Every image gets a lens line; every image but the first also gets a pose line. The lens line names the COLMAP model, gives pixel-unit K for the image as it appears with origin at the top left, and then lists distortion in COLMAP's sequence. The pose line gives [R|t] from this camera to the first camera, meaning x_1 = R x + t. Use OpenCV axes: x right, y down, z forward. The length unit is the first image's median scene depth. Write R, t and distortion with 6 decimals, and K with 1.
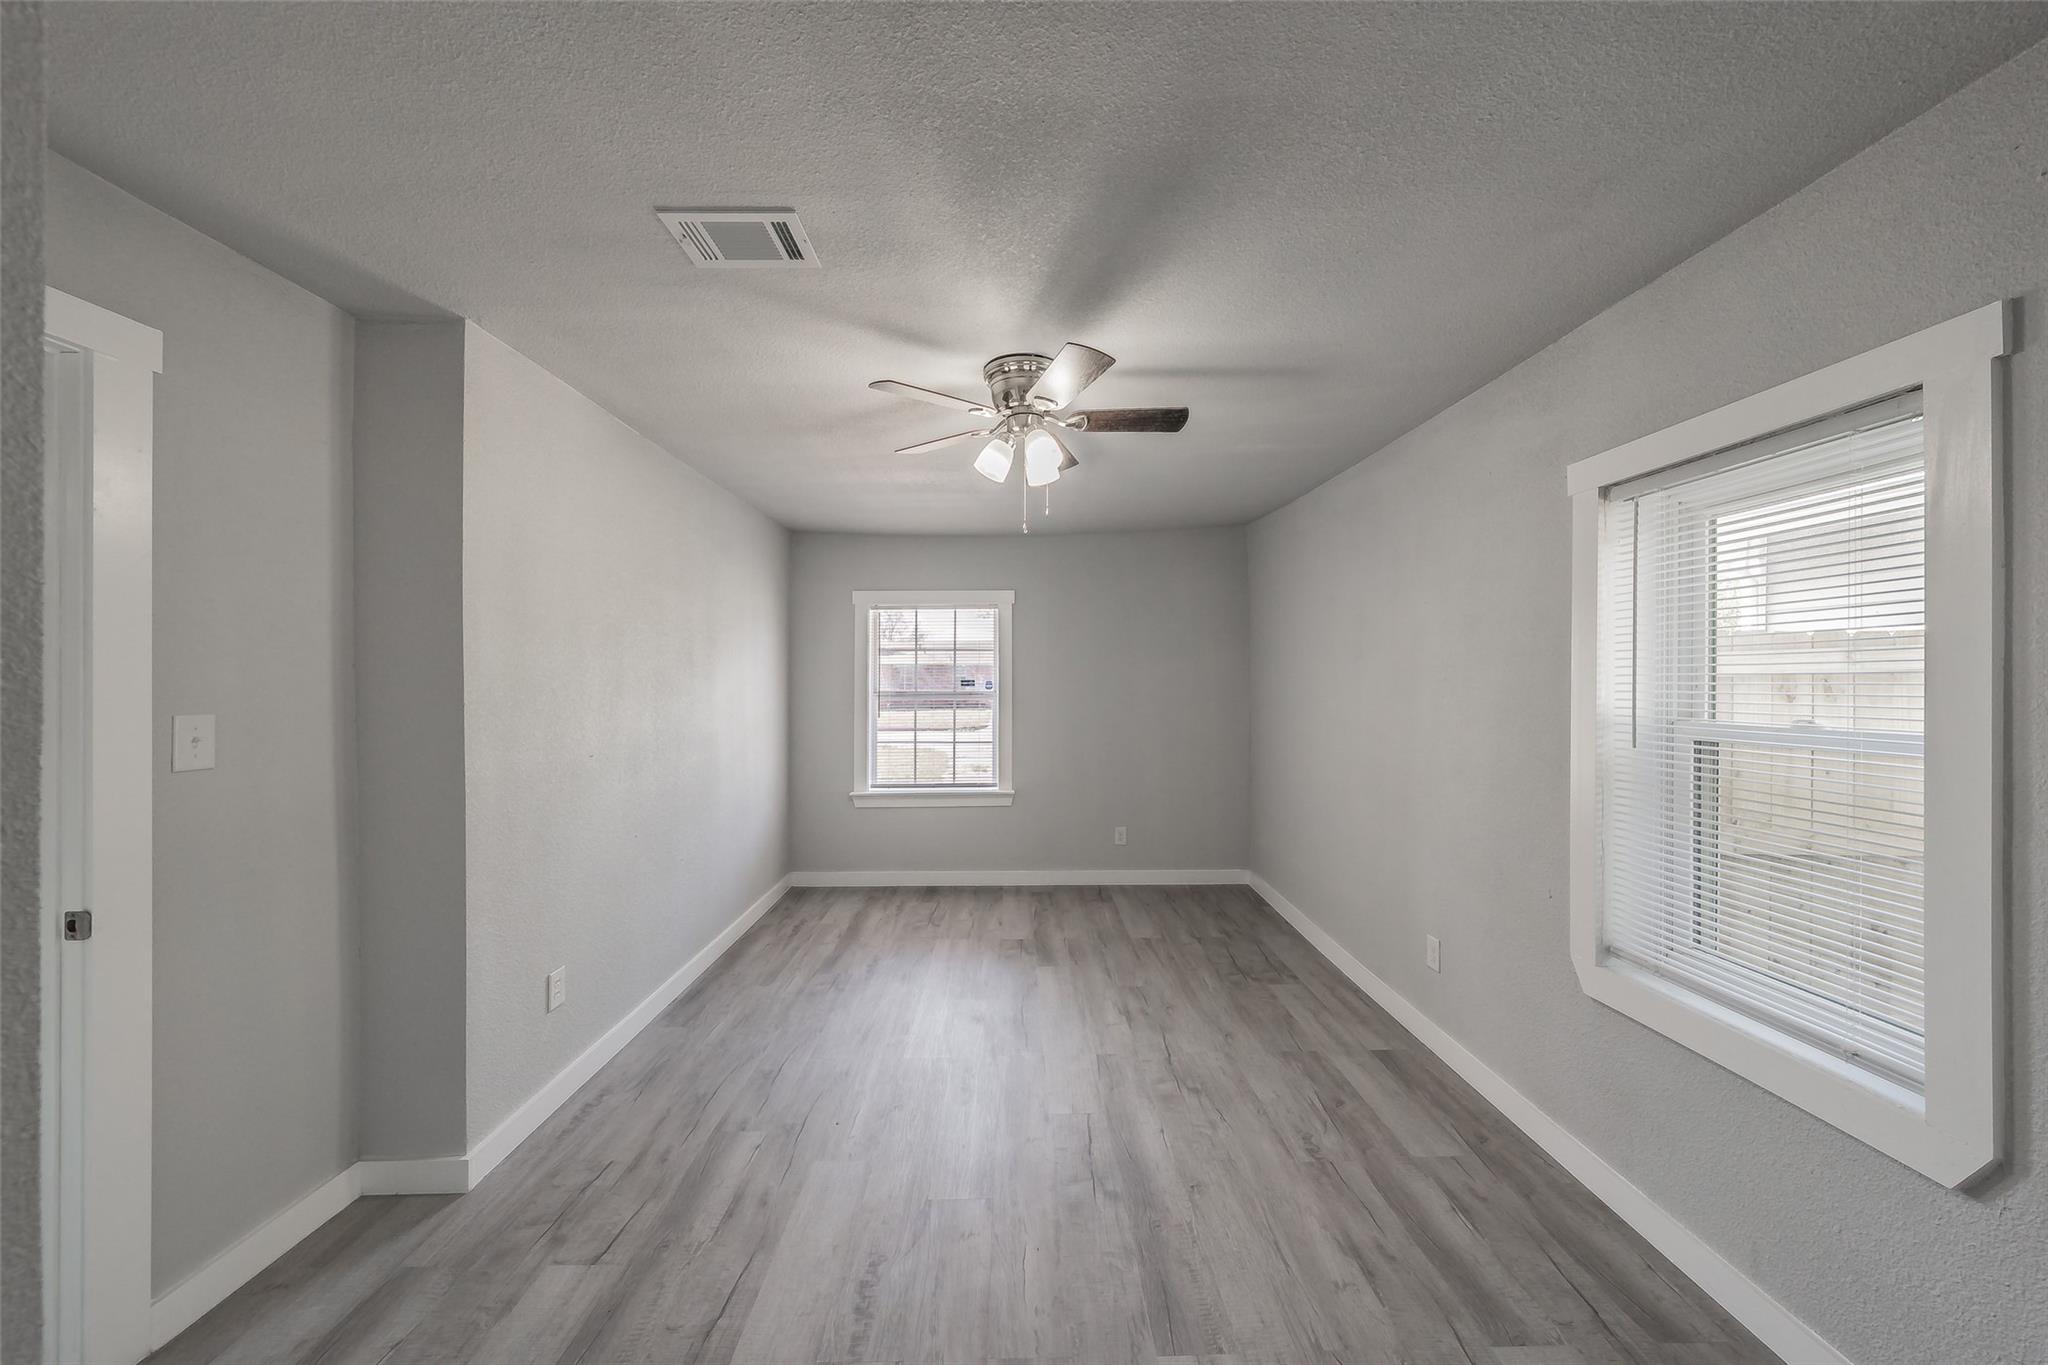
lens RADIAL K [[726.5, 0, 1022.2], [0, 726.5, 675.3], [0, 0, 1]] dist [0.001367, -0.000122]
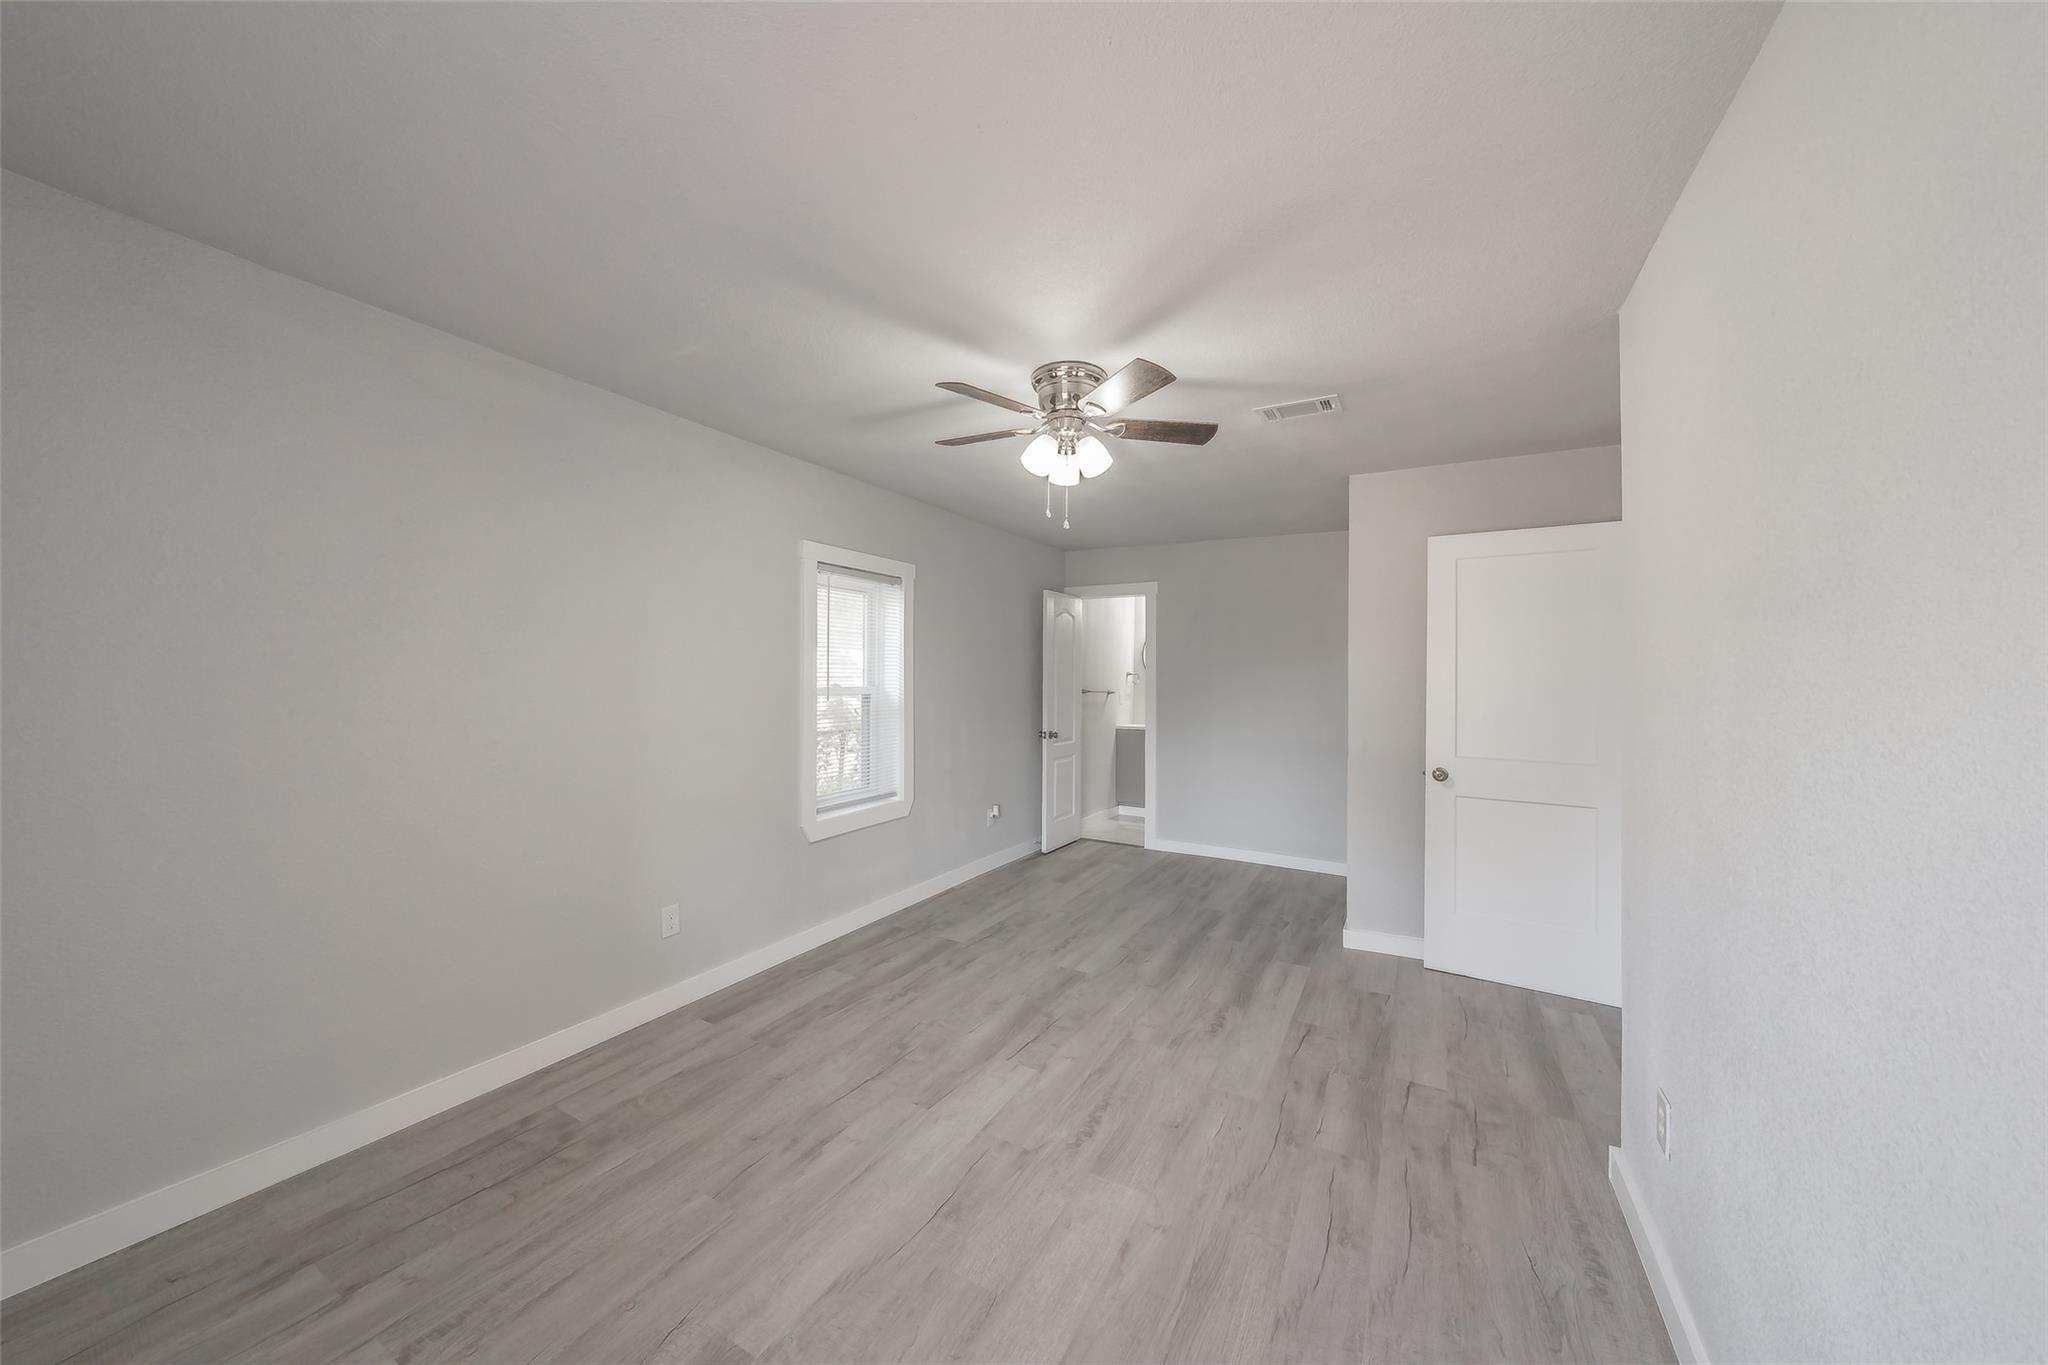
lens RADIAL K [[726.5, 0, 1022.2], [0, 726.5, 675.3], [0, 0, 1]] dist [0.001367, -0.000122]
pose [[-0.869175, -0.009198, 0.494419, -0.471660], [-0.014078, 0.999882, -0.006146, 0.028431], [-0.494304, -0.012302, -0.869202, 1.974598]]
